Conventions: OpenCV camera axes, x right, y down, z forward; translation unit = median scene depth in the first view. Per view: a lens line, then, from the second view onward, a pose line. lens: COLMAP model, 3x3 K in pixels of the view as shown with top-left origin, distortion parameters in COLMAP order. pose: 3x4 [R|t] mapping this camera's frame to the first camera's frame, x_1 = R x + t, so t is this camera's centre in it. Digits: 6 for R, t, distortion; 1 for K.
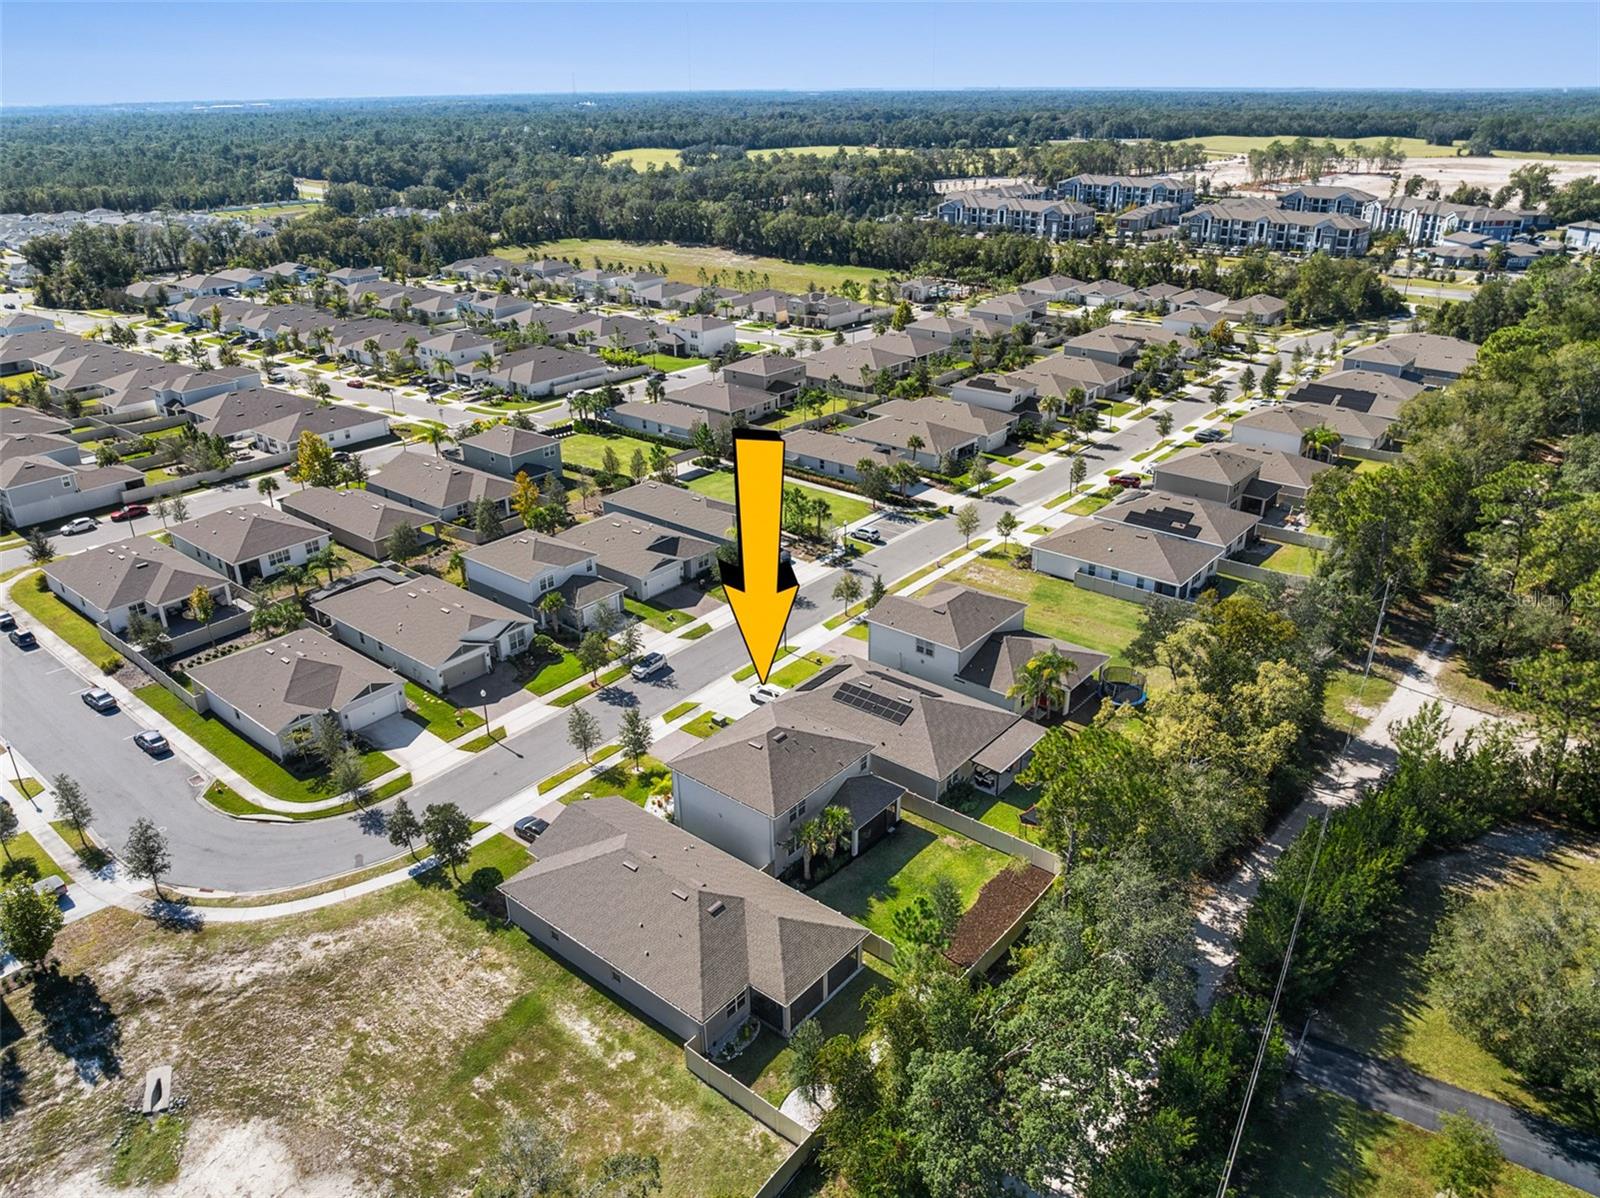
lens RADIAL K [[1093.8, 0, 800.0], [0, 1093.8, 599.0], [0, 0, 1]] dist [-0.034592, -0.000901]
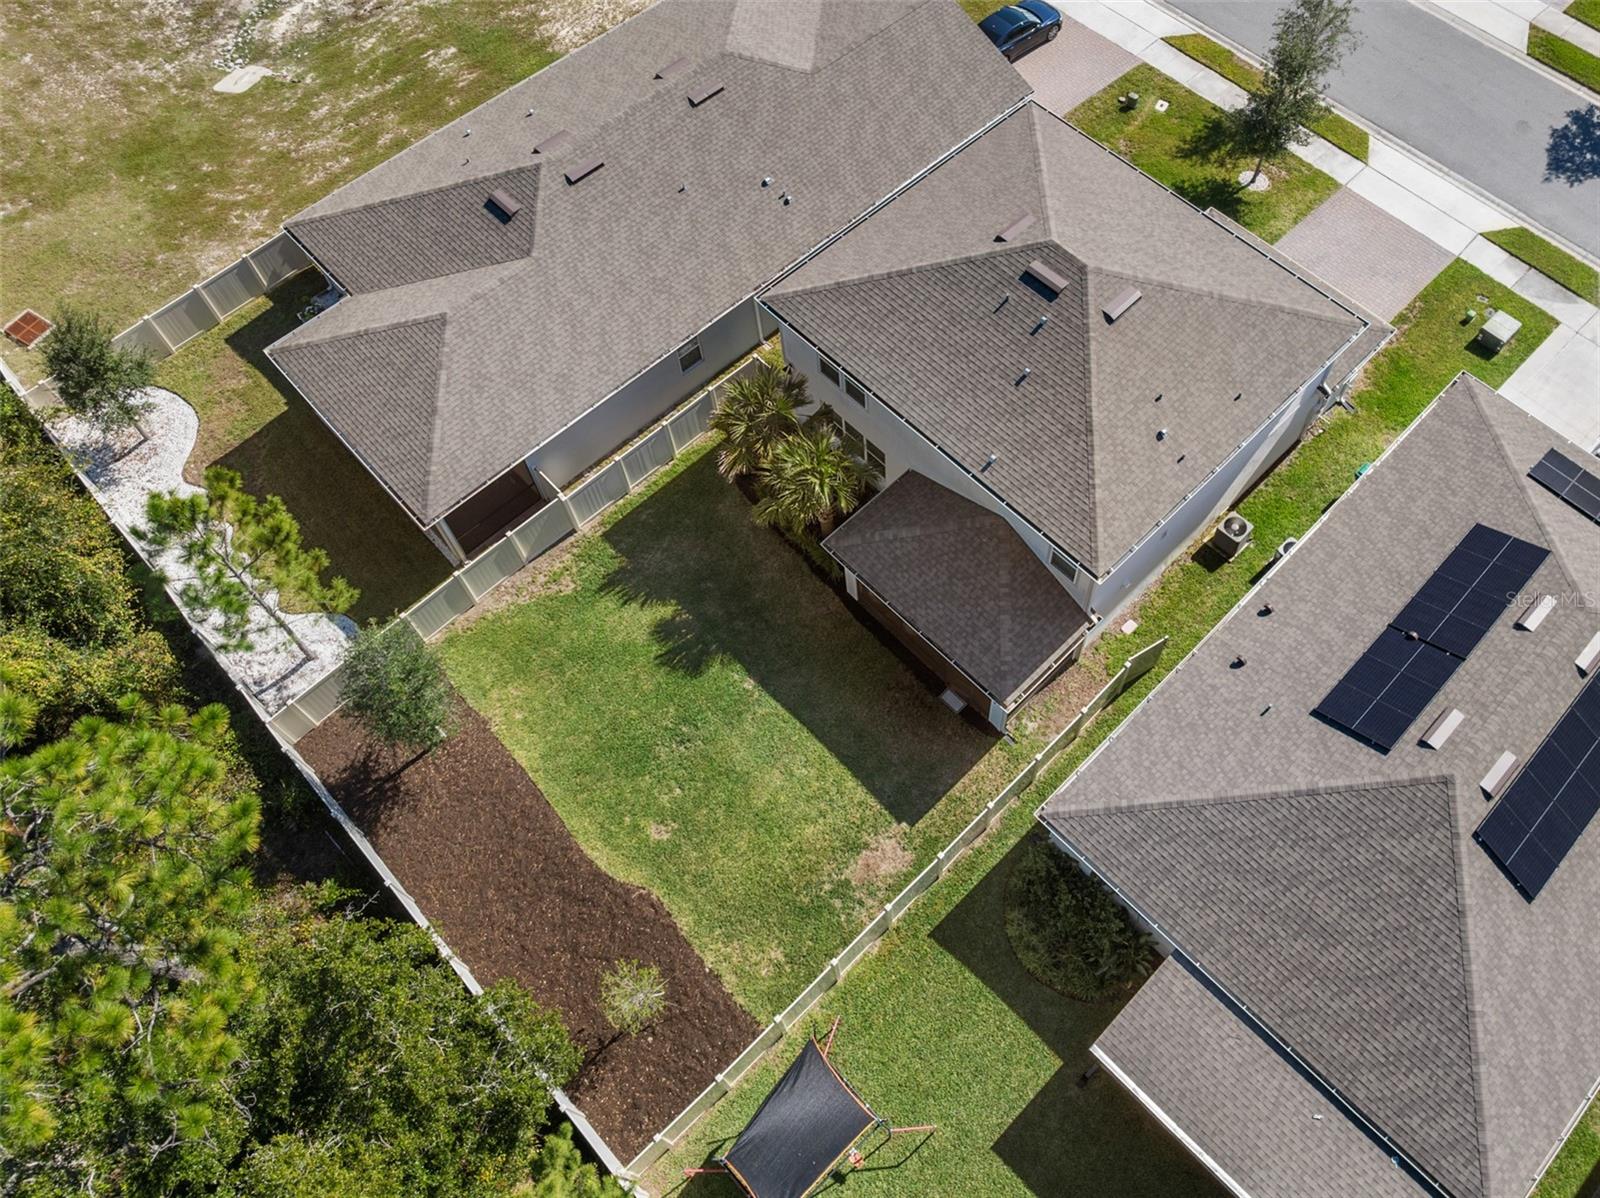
lens RADIAL K [[1281.3, 0, 935.9], [0, 1281.3, 517.9], [0, 0, 1]] dist [-0.036618, -0.002856]
pose [[-0.086787, 0.859206, -0.504216, 0.213861], [-0.428364, 0.424764, 0.797546, -0.122761], [0.899429, 0.285205, 0.331188, 0.750676]]
